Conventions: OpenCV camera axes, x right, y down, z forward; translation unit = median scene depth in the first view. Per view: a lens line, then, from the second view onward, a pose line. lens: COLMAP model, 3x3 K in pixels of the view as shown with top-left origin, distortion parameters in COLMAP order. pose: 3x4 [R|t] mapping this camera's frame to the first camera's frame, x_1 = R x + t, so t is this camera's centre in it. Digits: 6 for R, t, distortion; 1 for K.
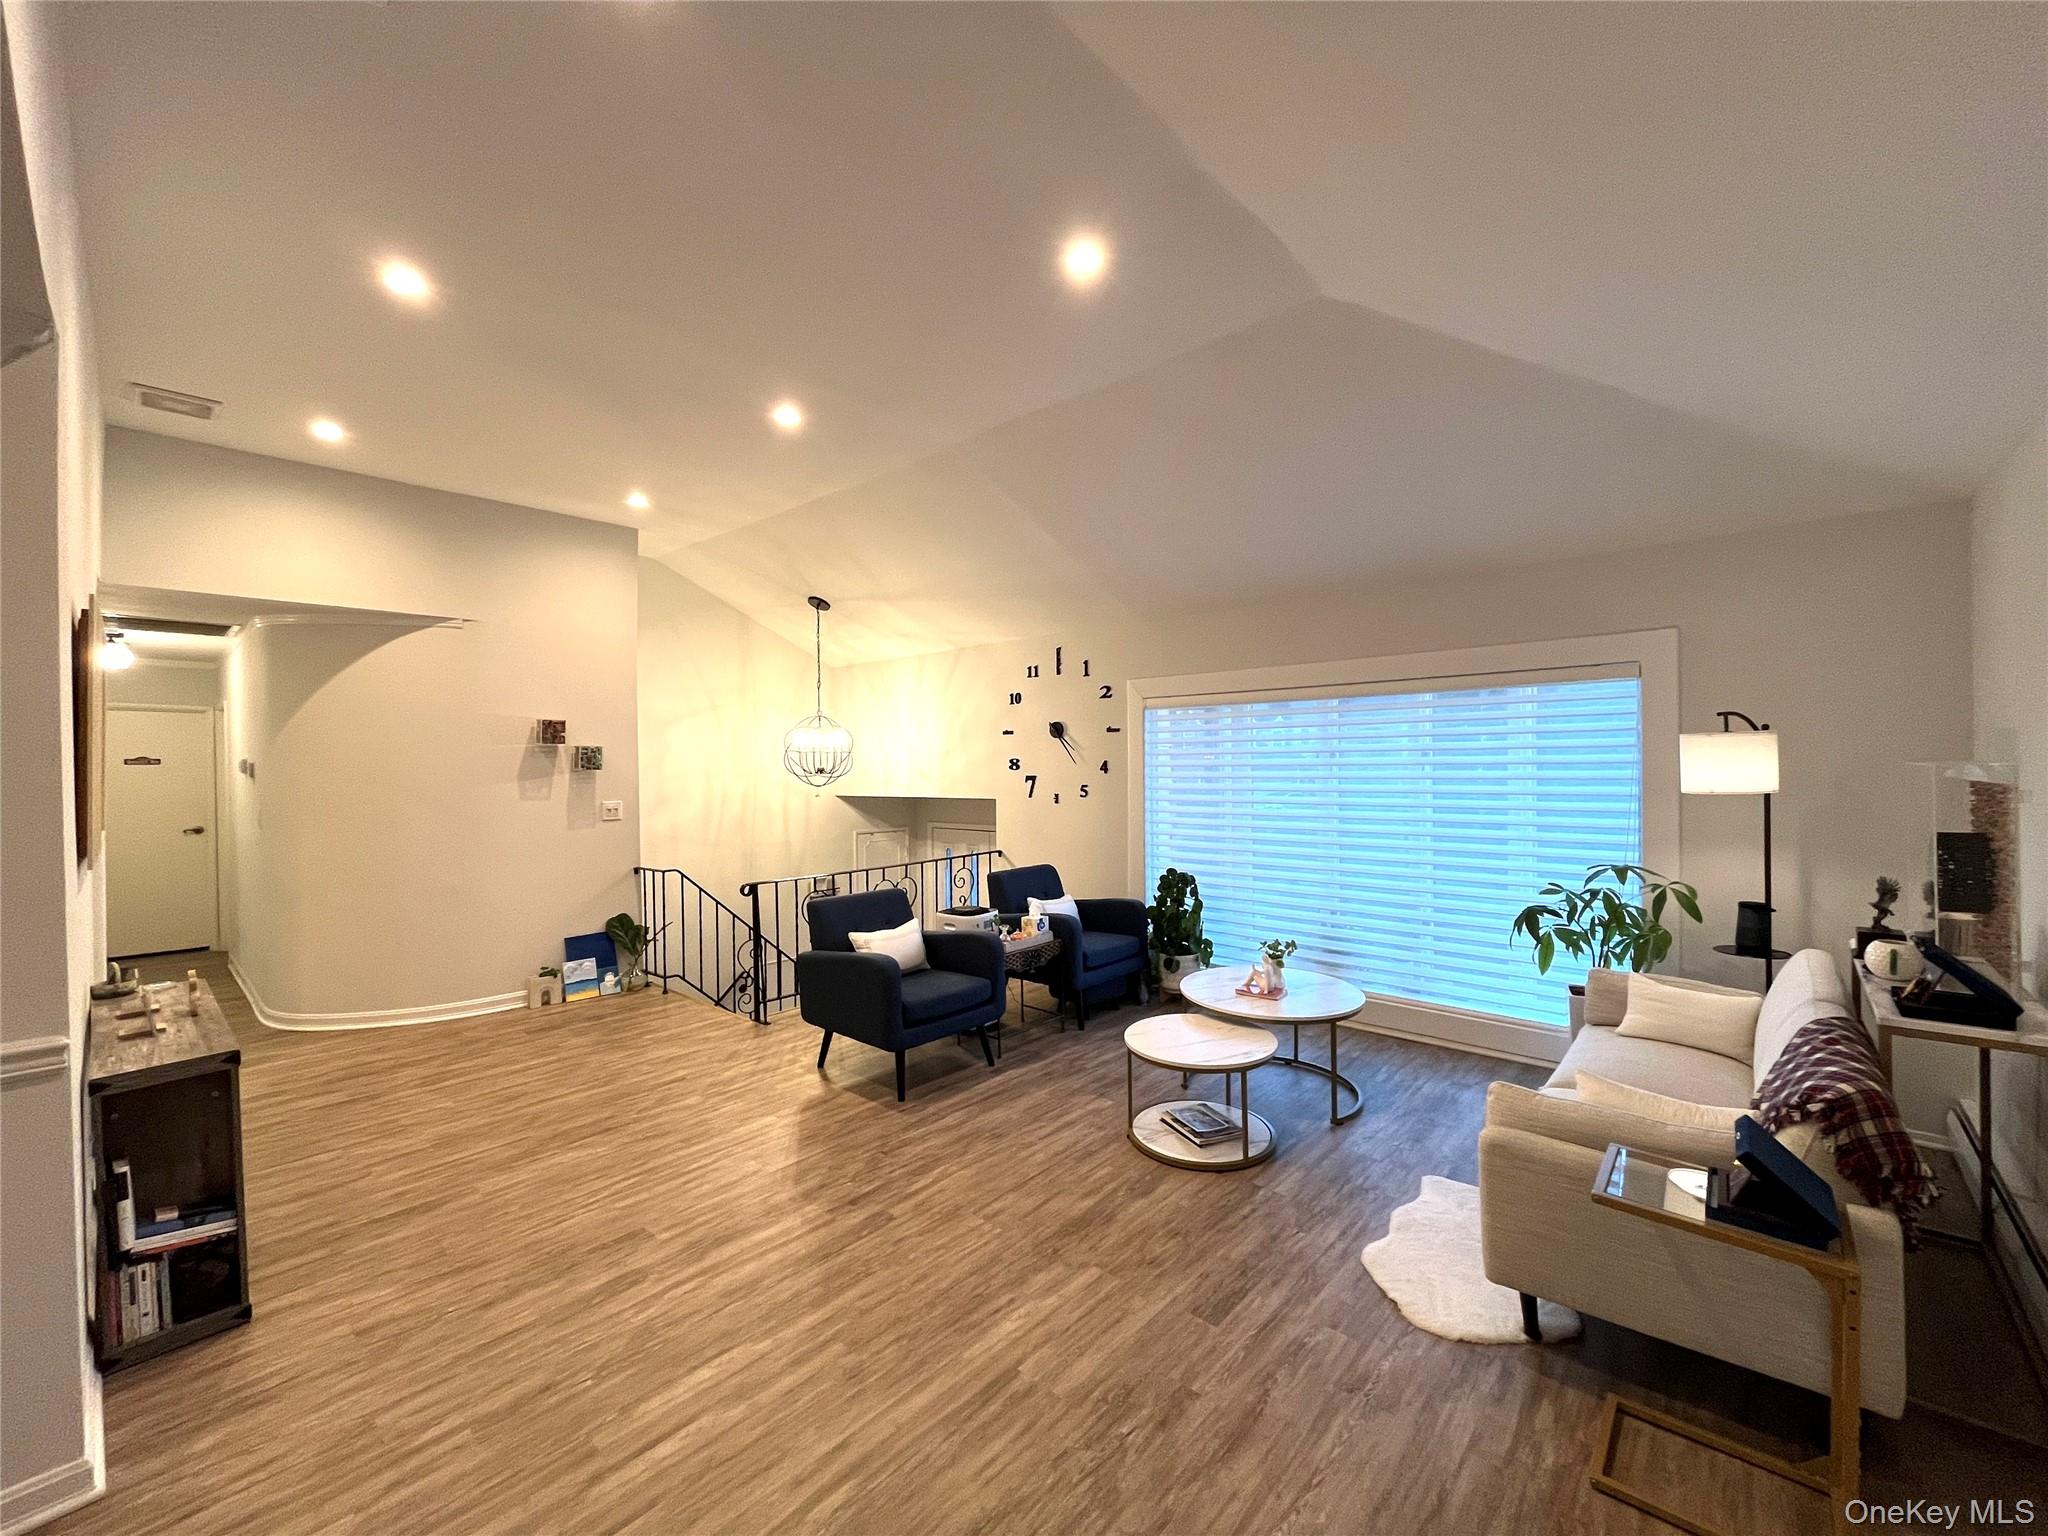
lens RADIAL K [[824.7, 0, 1017.0], [0, 824.7, 766.8], [0, 0, 1]] dist [-0.001319, -0.000711]
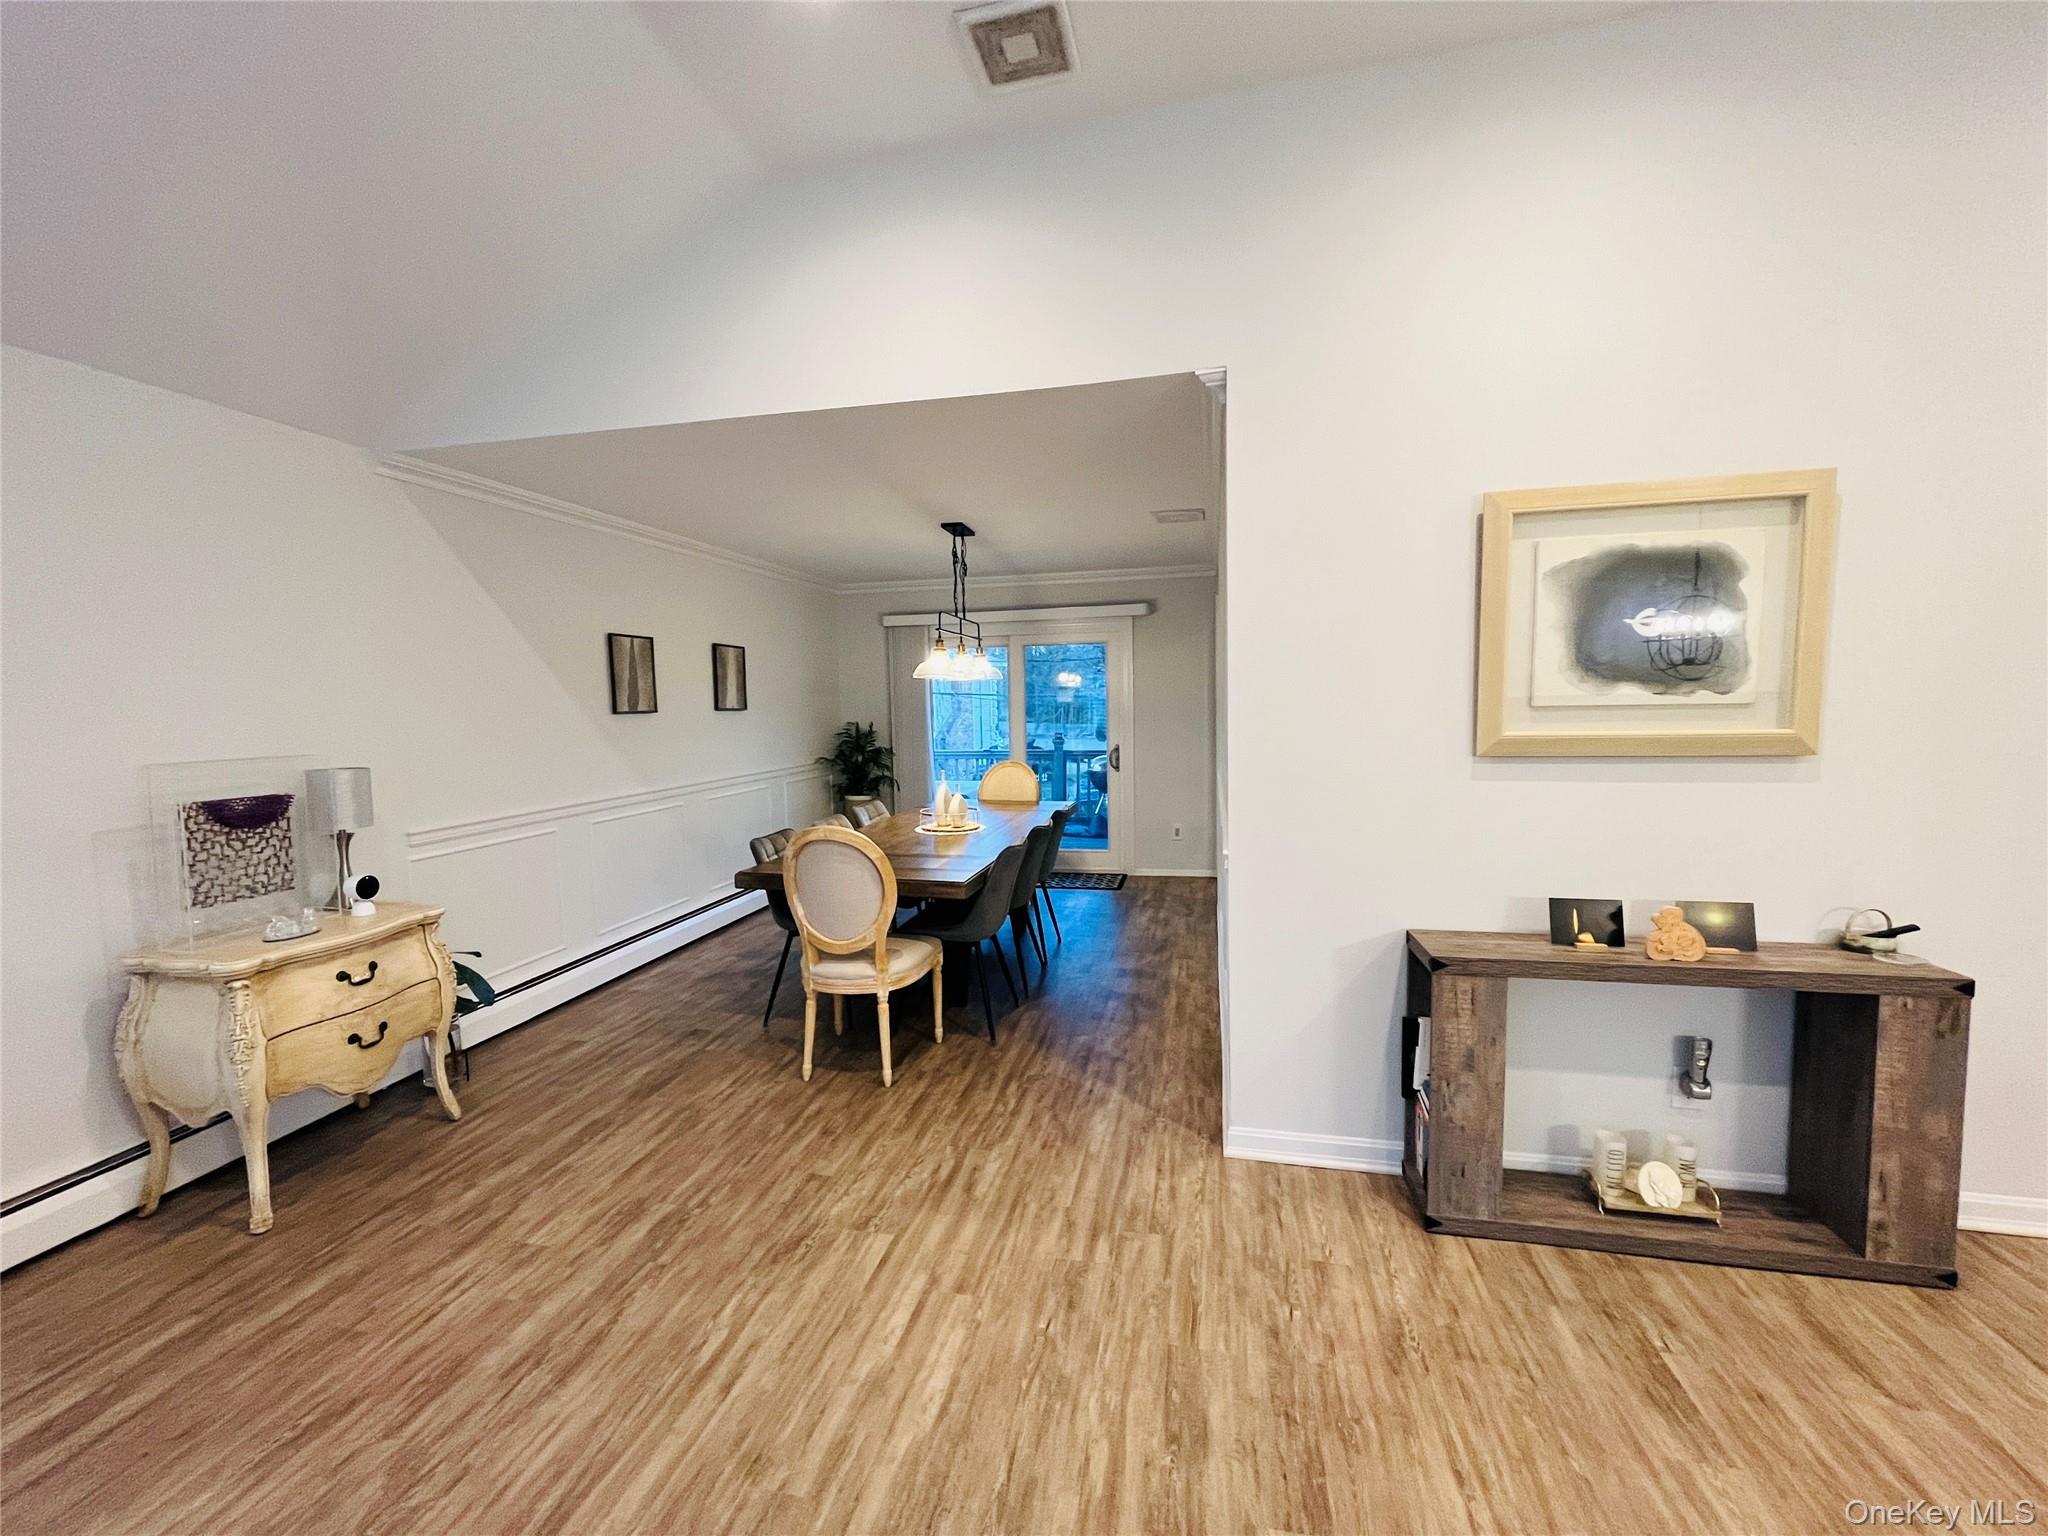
lens RADIAL K [[824.7, 0, 1015.4], [0, 824.7, 771.2], [0, 0, 1]] dist [-0.001319, -0.000711]
pose [[-0.870769, 0.070087, -0.486671, -0.032489], [0.028238, 0.995283, 0.092808, 0.011856], [0.490880, 0.067072, -0.868642, 0.714029]]
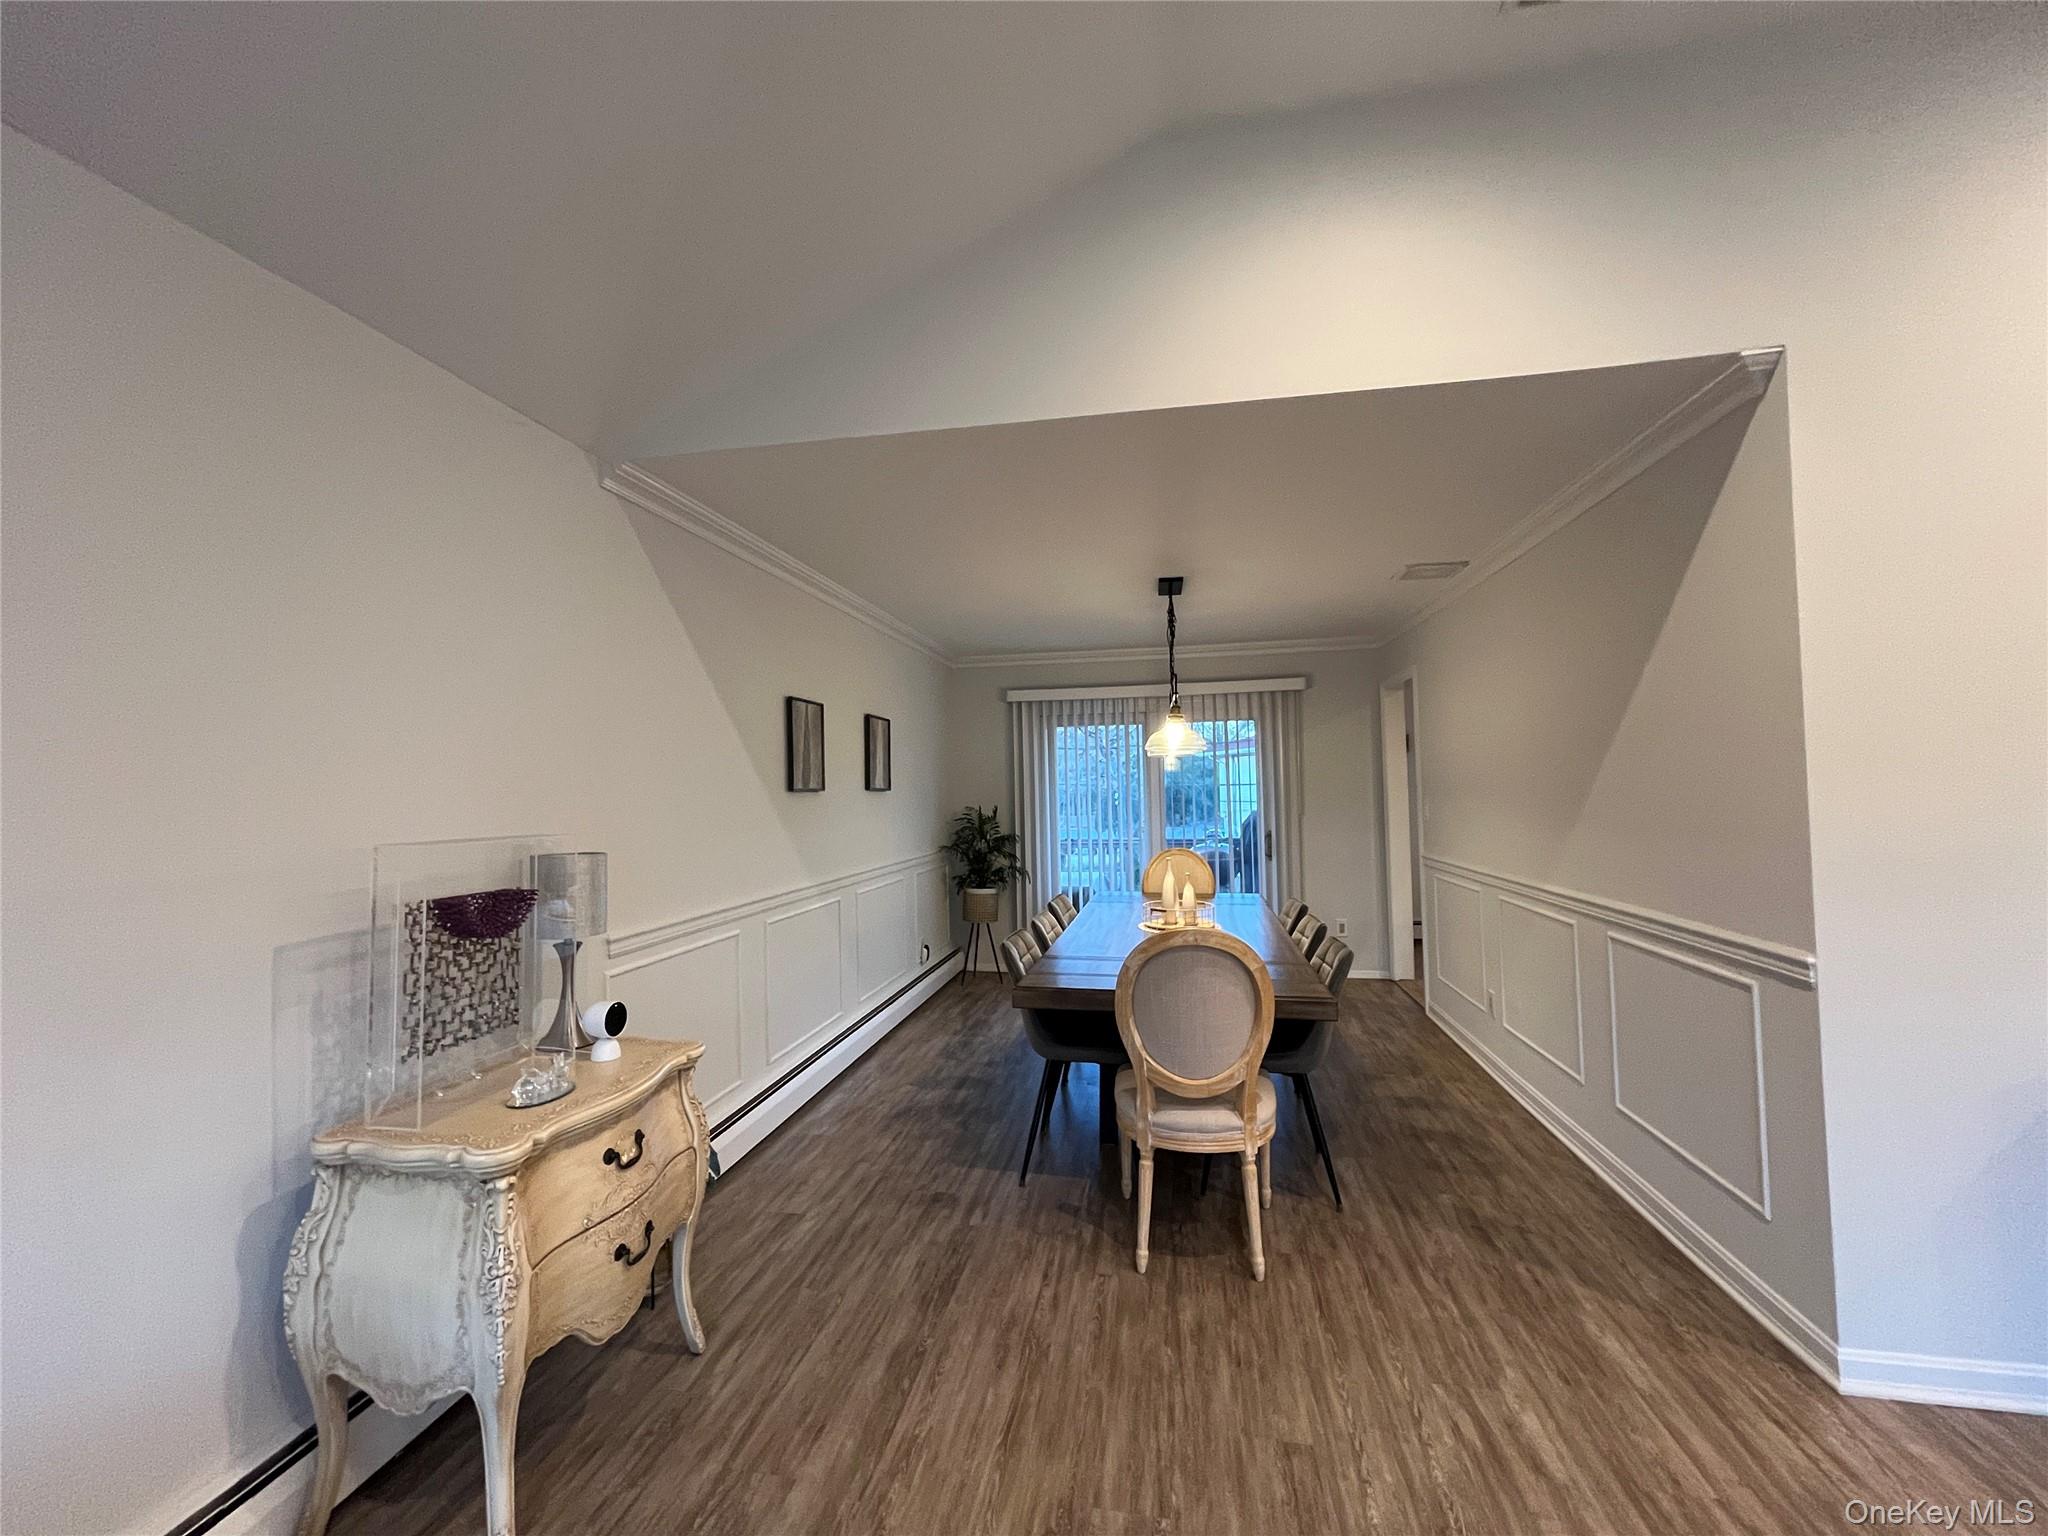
lens RADIAL K [[824.7, 0, 1019.2], [0, 824.7, 773.1], [0, 0, 1]] dist [-0.001319, -0.000711]
pose [[-0.850629, 0.015634, -0.525535, 0.121756], [0.028038, 0.999484, -0.015649, 0.021501], [0.525019, -0.028047, -0.850628, 0.472278]]
